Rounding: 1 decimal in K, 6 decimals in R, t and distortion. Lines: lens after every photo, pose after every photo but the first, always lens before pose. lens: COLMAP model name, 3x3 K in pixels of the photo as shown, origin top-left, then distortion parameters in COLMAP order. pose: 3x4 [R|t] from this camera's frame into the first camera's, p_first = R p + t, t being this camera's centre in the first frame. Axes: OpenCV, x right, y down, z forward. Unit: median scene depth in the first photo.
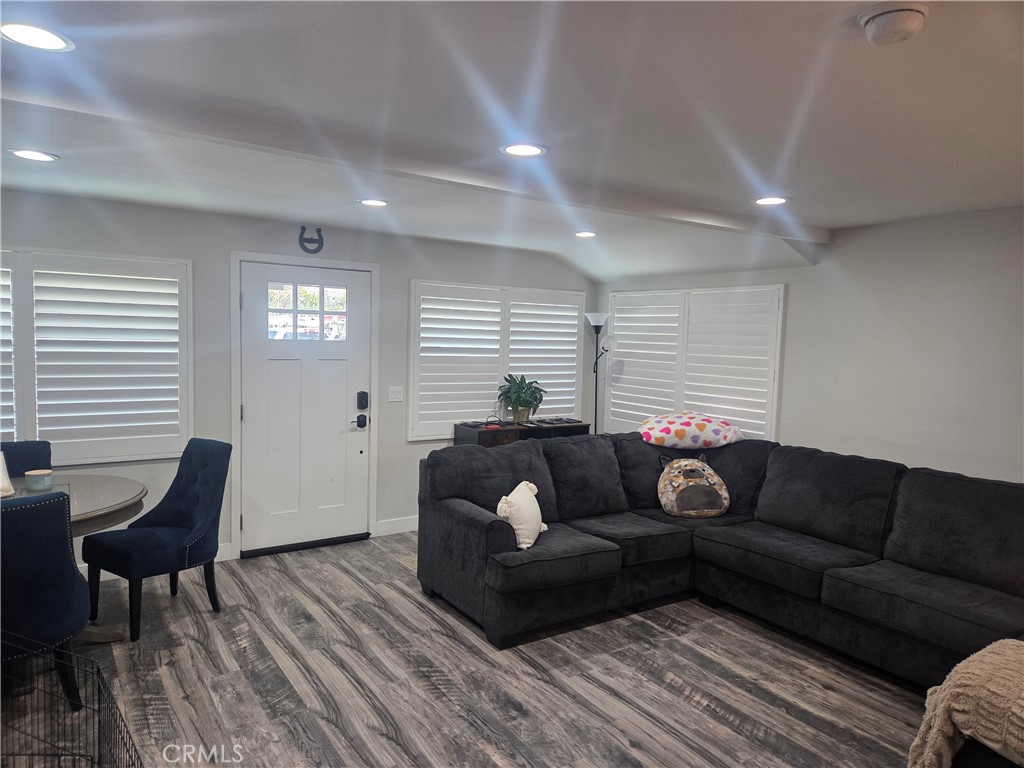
lens RADIAL K [[688.5, 0, 507.6], [0, 688.5, 385.3], [0, 0, 1]] dist [0.070927, -0.066339]
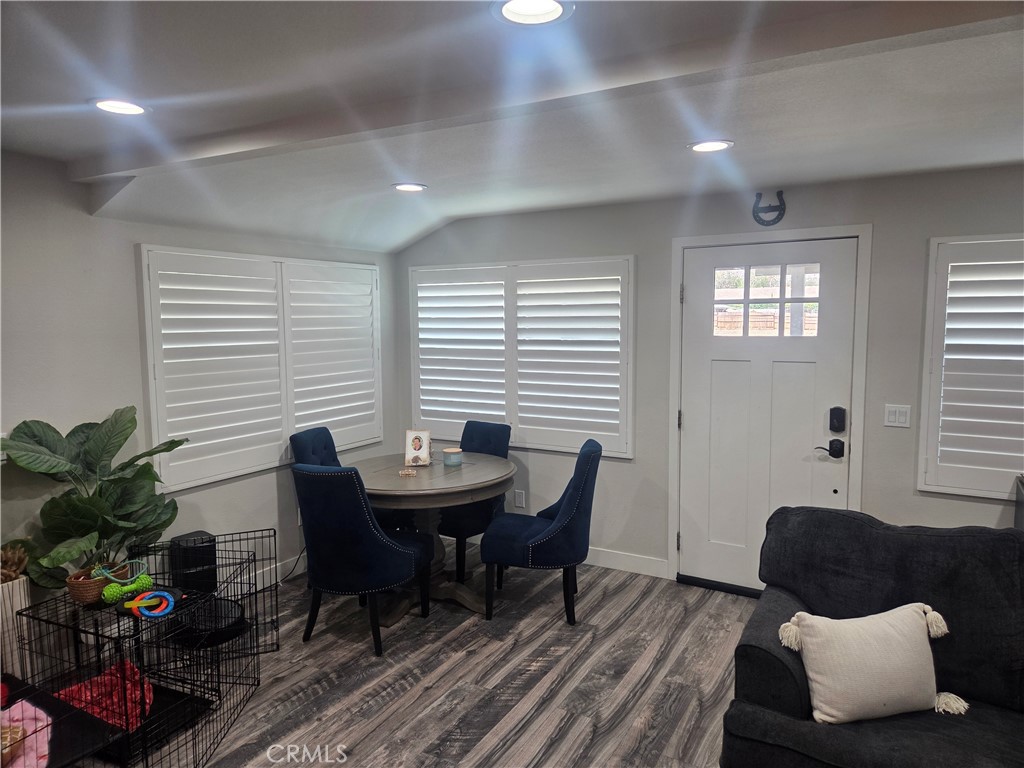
lens RADIAL K [[682.5, 0, 512.0], [0, 682.5, 384.0], [0, 0, 1]] dist [0.072845, -0.068712]
pose [[0.436888, 0.055903, -0.897777, 0.353809], [-0.045805, 0.998155, 0.039863, -0.035268], [0.898349, 0.023707, 0.438642, 0.478923]]
